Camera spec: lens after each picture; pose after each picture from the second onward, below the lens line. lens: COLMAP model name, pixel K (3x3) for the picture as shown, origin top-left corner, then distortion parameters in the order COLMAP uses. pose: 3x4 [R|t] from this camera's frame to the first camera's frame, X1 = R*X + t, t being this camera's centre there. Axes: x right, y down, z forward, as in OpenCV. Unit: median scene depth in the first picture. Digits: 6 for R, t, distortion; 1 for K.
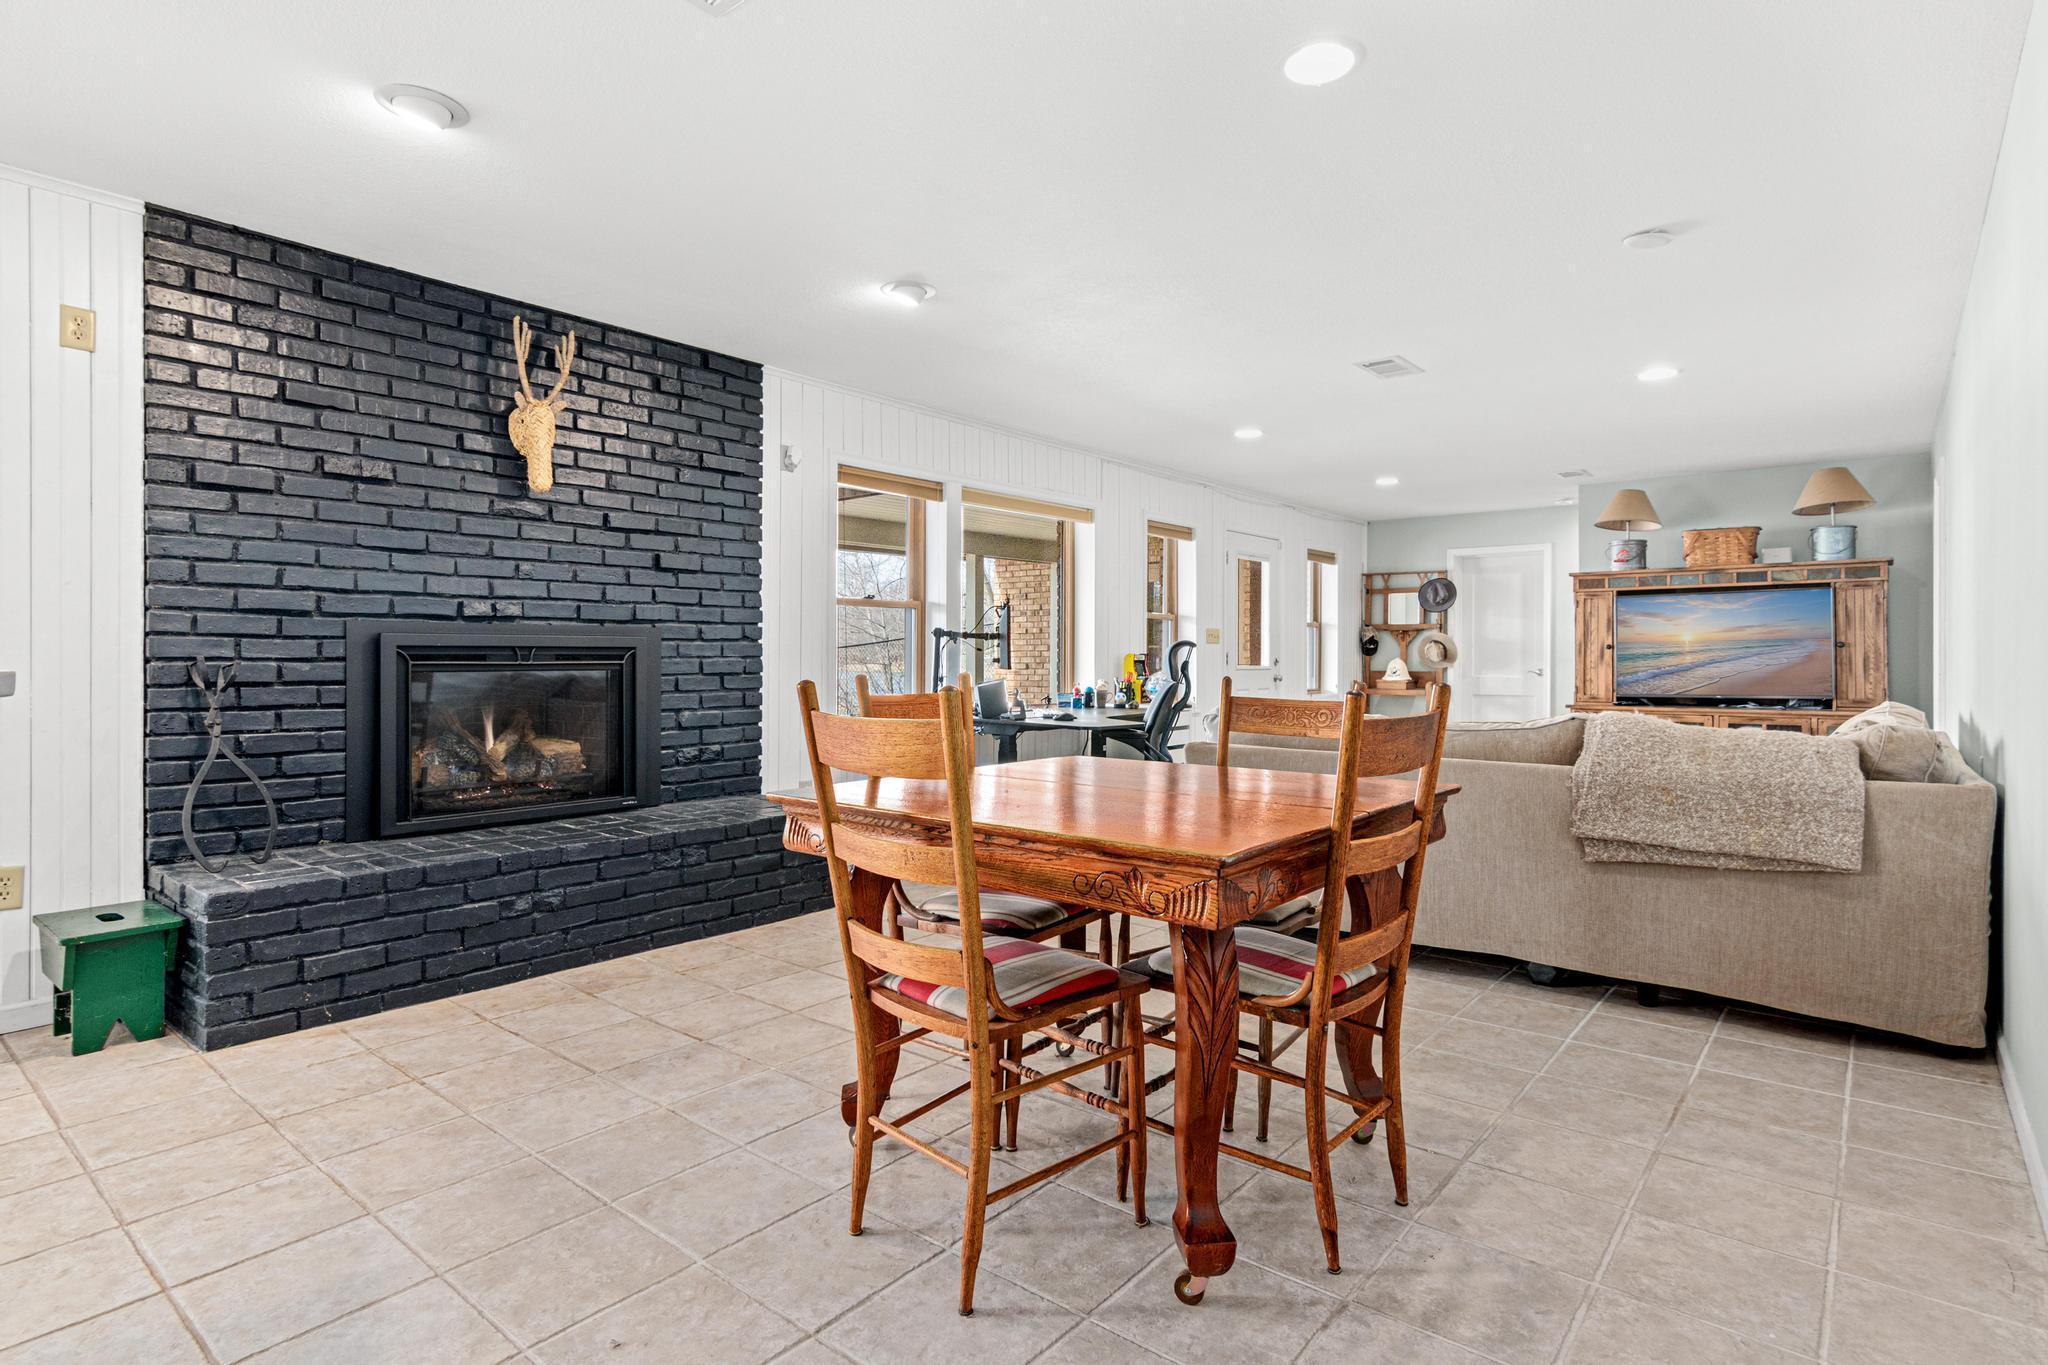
lens RADIAL K [[1043.8, 0, 1024.2], [0, 1043.8, 654.4], [0, 0, 1]] dist [0.000411, 0.000111]
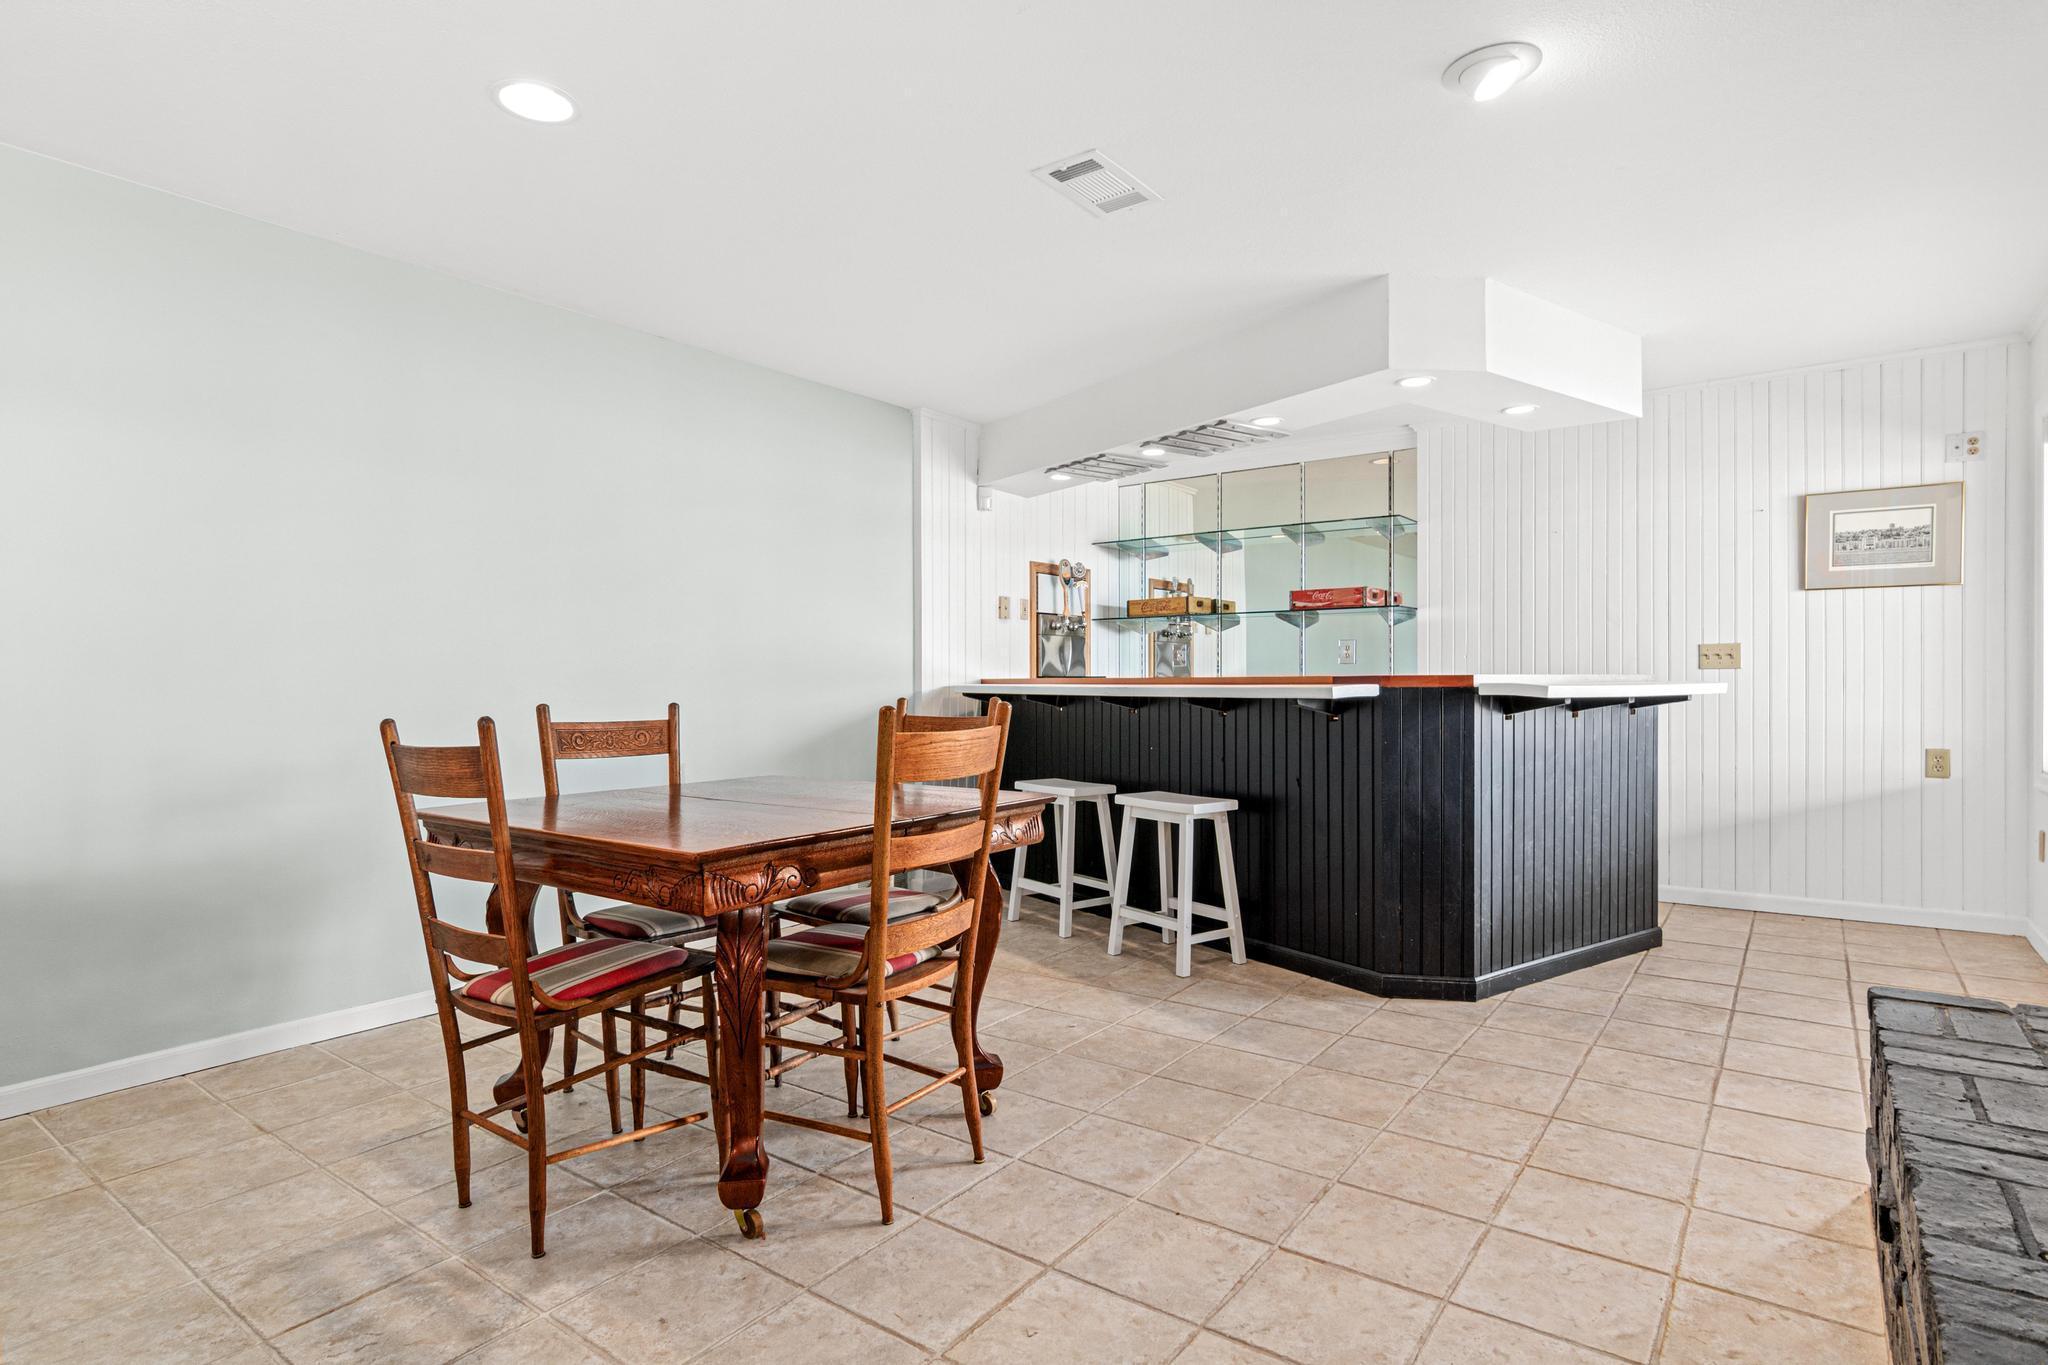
lens RADIAL K [[1054.6, 0, 1024.0], [0, 1054.6, 682.5], [0, 0, 1]] dist [0.000567, 0.000133]
pose [[-0.998557, 0.005479, -0.053427, -0.131343], [0.005539, 0.999984, -0.000967, 0.003728], [0.053421, -0.001261, -0.998571, 2.029203]]
